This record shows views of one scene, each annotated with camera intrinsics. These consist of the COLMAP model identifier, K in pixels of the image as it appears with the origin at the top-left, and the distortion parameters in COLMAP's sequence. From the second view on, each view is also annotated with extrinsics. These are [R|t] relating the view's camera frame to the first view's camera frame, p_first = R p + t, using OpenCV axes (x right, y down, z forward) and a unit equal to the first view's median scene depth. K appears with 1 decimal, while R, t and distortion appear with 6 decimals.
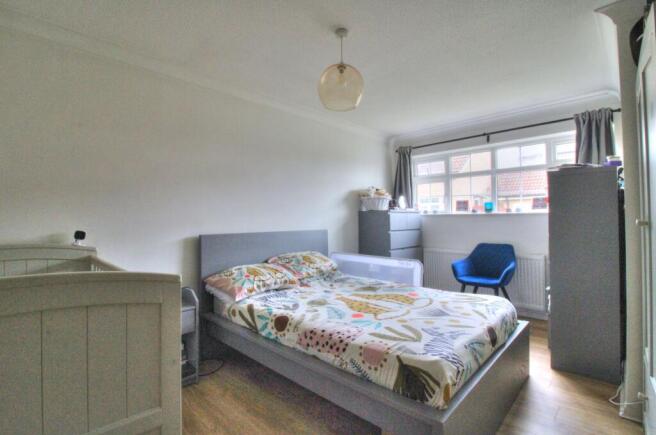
lens RADIAL K [[301.4, 0, 325.4], [0, 301.4, 213.8], [0, 0, 1]] dist [0.001075, -0.013502]
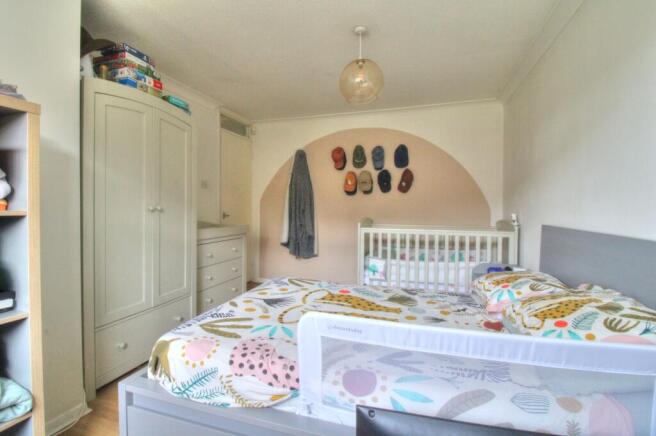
lens RADIAL K [[301.4, 0, 325.4], [0, 301.4, 214.3], [0, 0, 1]] dist [0.001075, -0.013502]
pose [[-0.895593, 0.012088, -0.444709, 0.630132], [0.011266, 0.999926, 0.004493, 0.042788], [0.444731, -0.000986, -0.895664, 1.869230]]
